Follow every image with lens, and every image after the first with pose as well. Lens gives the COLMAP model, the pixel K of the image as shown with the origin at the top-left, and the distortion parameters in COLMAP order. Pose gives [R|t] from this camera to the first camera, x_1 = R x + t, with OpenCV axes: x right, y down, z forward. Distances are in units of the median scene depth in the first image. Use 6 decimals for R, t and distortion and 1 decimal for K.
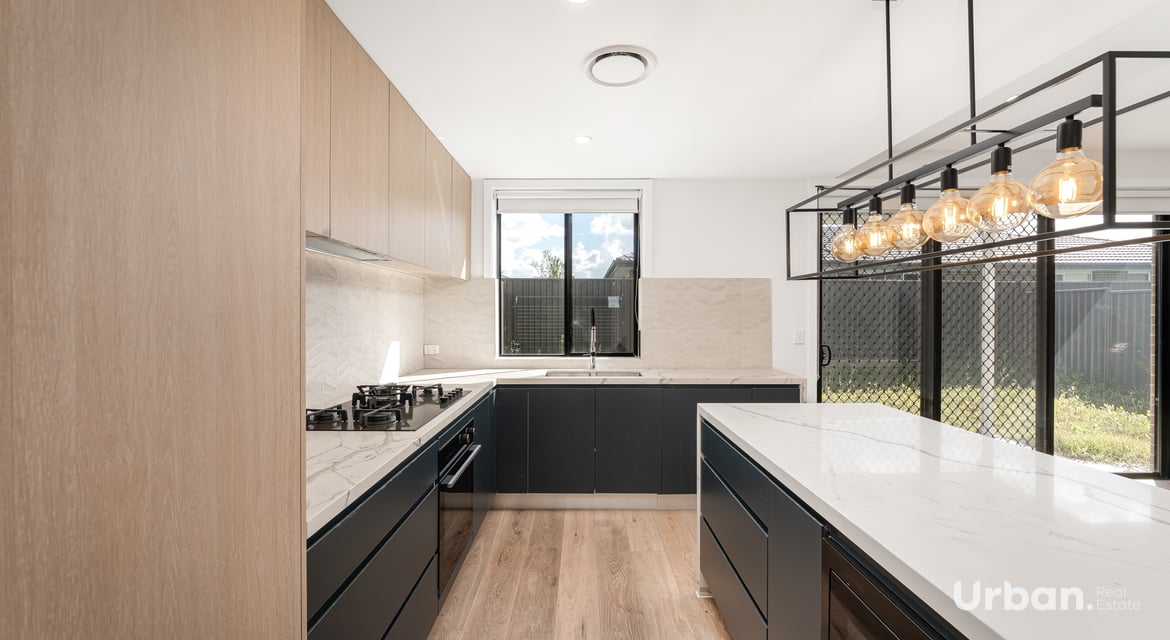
lens RADIAL K [[459.8, 0, 588.4], [0, 459.8, 318.4], [0, 0, 1]] dist [0.000050, -0.000038]
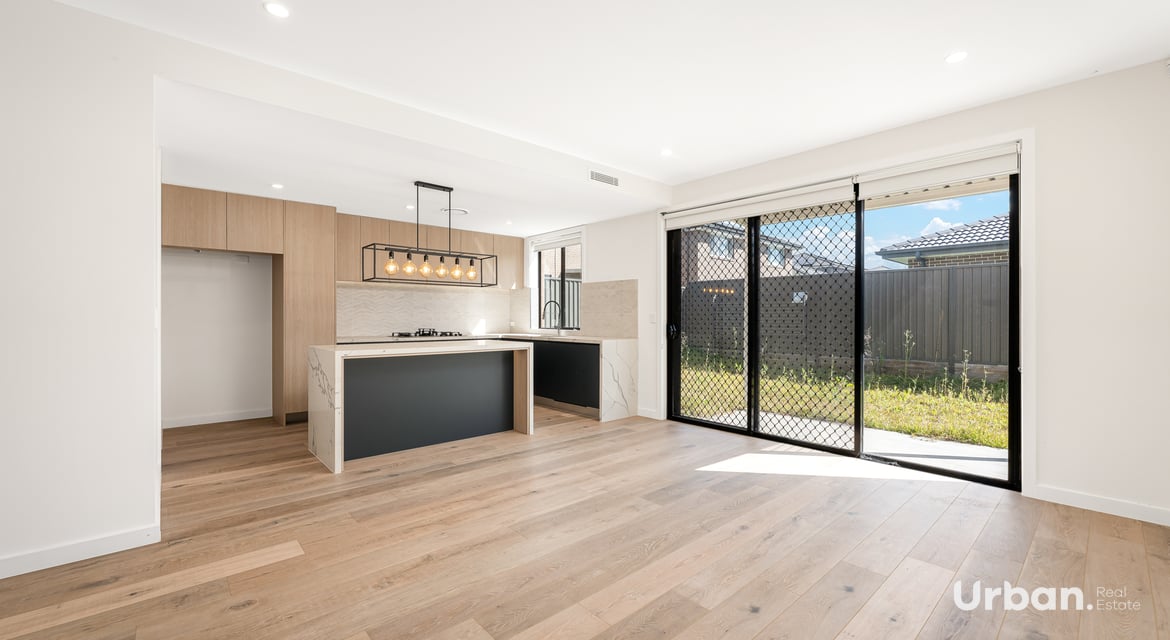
lens RADIAL K [[473.5, 0, 582.5], [0, 473.5, 320.1], [0, 0, 1]] dist [0.001257, 0.000105]
pose [[0.656879, 0.007287, -0.753961, 1.437264], [-0.004852, 0.999973, 0.005438, 0.039232], [0.753981, 0.000087, 0.656897, -0.139885]]
